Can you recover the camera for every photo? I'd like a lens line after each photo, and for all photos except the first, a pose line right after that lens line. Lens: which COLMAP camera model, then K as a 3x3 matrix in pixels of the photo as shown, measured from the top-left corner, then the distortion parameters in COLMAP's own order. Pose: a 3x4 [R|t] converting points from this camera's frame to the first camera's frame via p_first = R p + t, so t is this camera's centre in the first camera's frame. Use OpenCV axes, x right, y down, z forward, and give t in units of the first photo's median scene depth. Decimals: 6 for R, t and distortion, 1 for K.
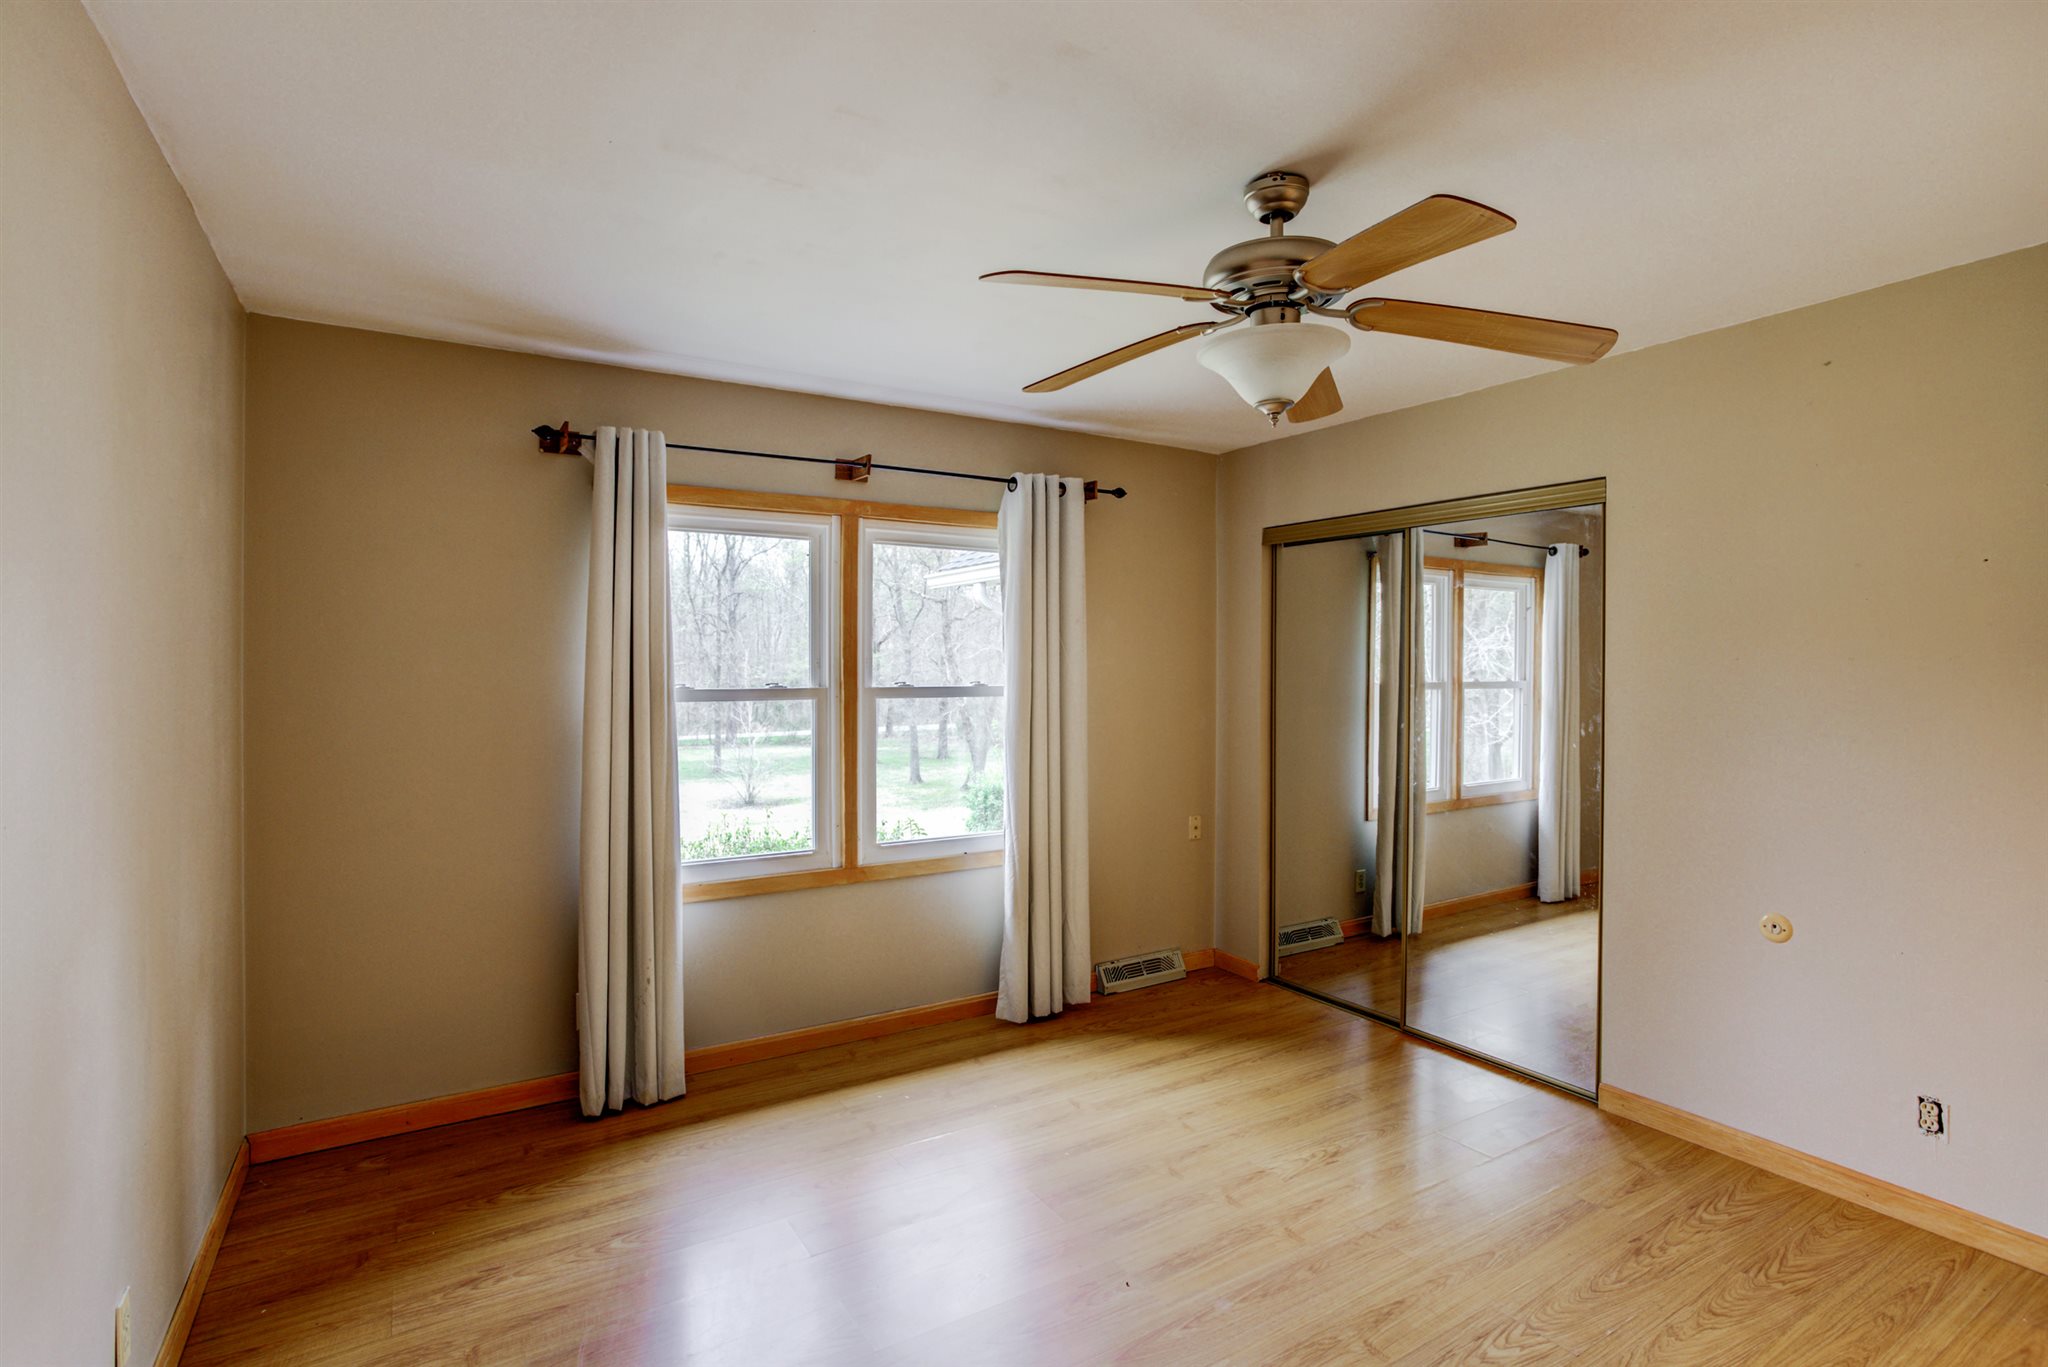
lens RADIAL K [[1032.3, 0, 1024.6], [0, 1032.3, 647.8], [0, 0, 1]] dist [-0.051703, 0.000085]
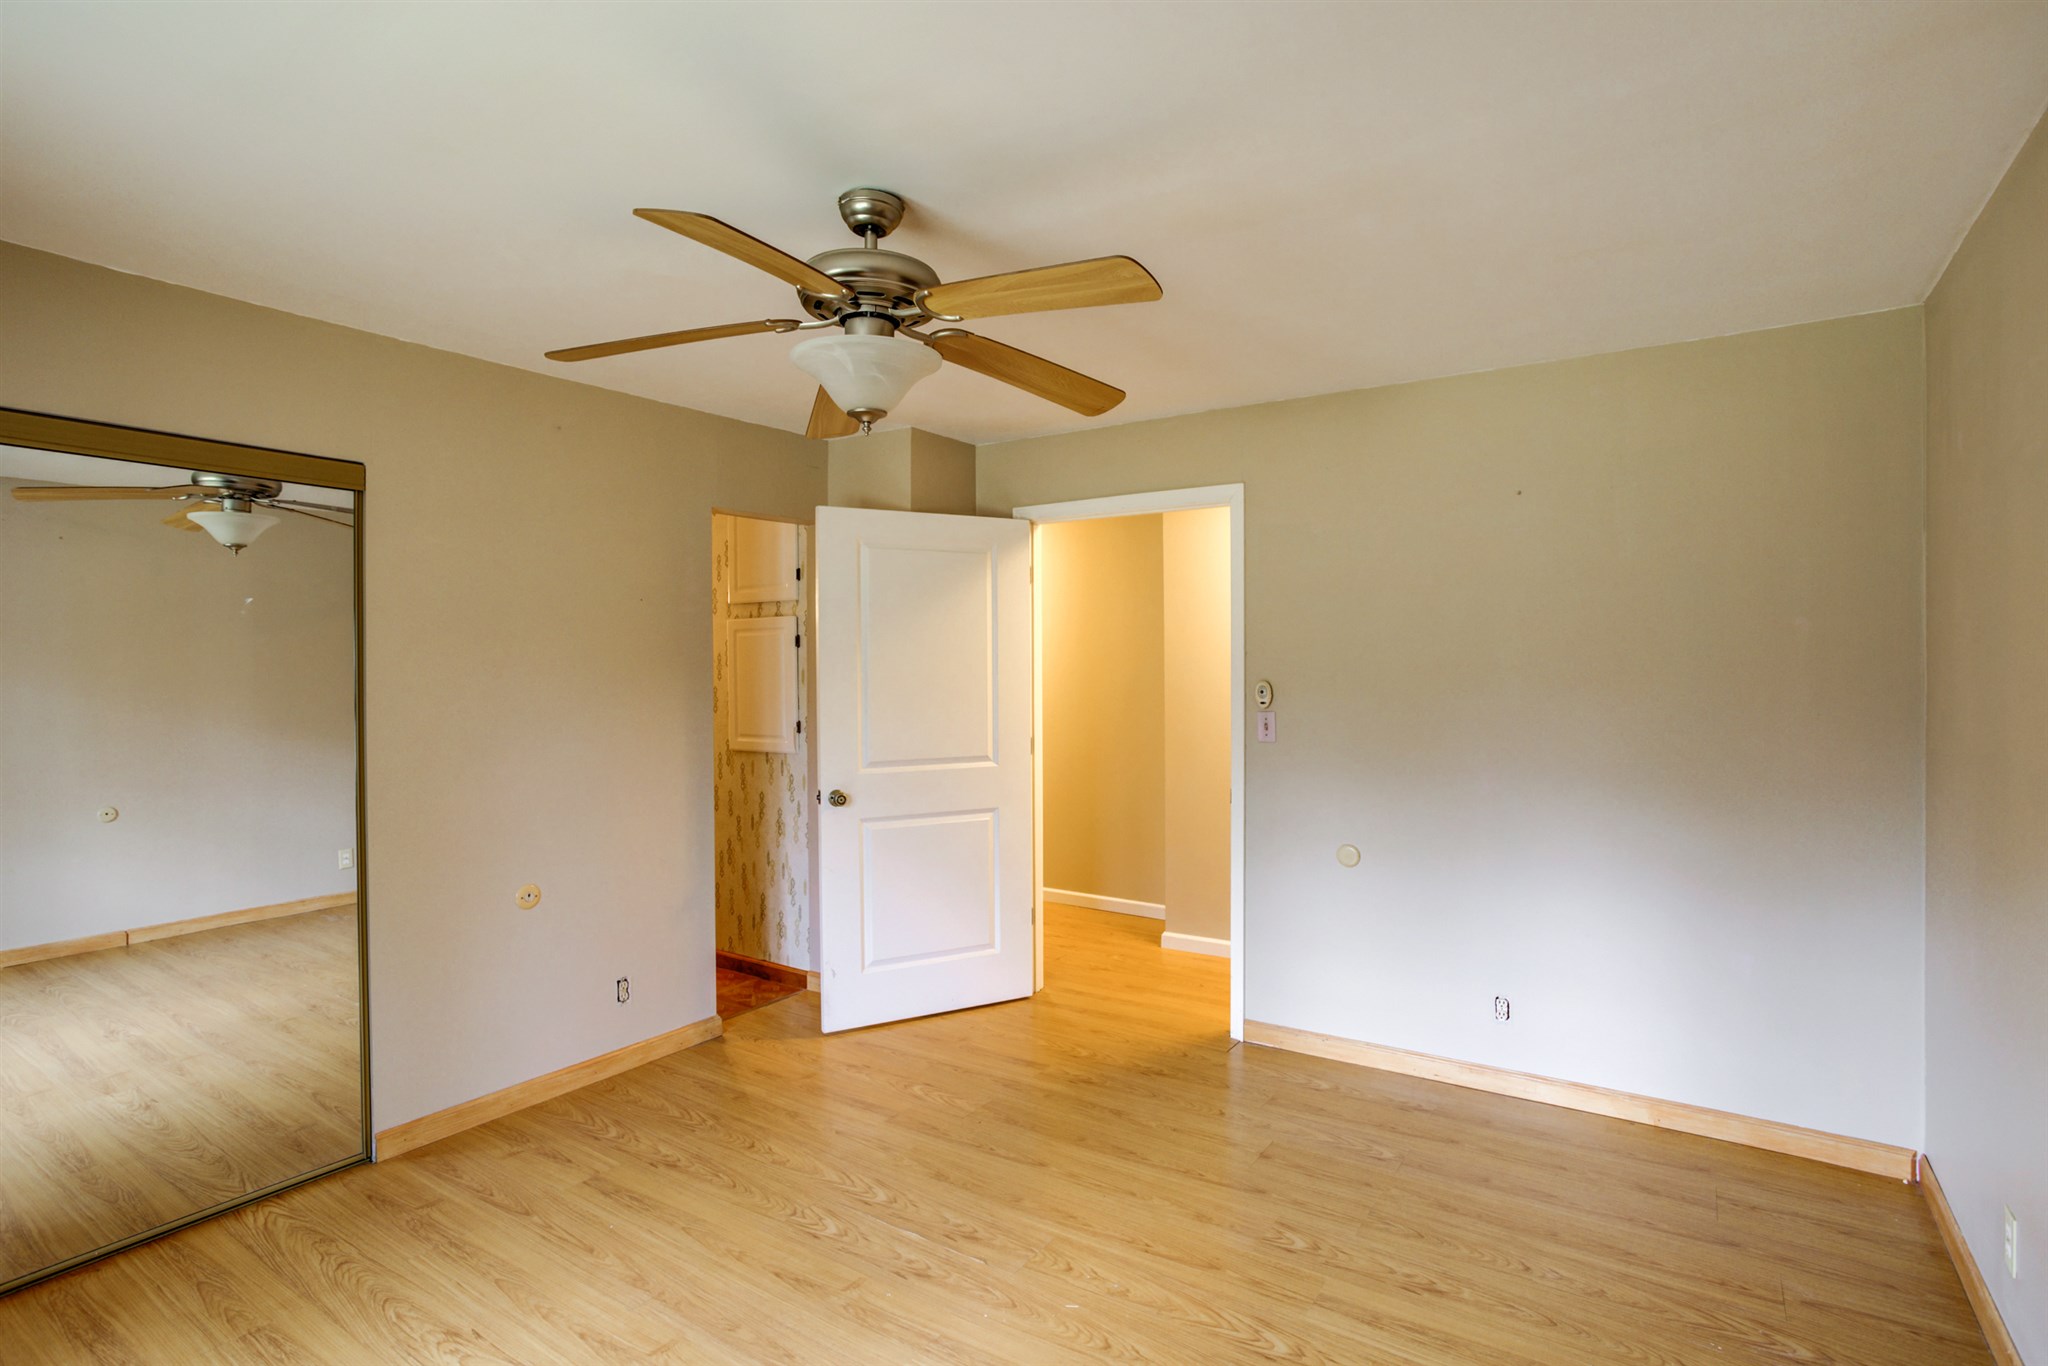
lens RADIAL K [[1032.3, 0, 1024.6], [0, 1032.3, 647.3], [0, 0, 1]] dist [-0.051703, 0.000085]
pose [[-0.422397, 0.000752, 0.906411, -0.587111], [0.004363, 0.999990, 0.001203, -0.005617], [-0.906400, 0.004463, -0.422396, 1.018865]]
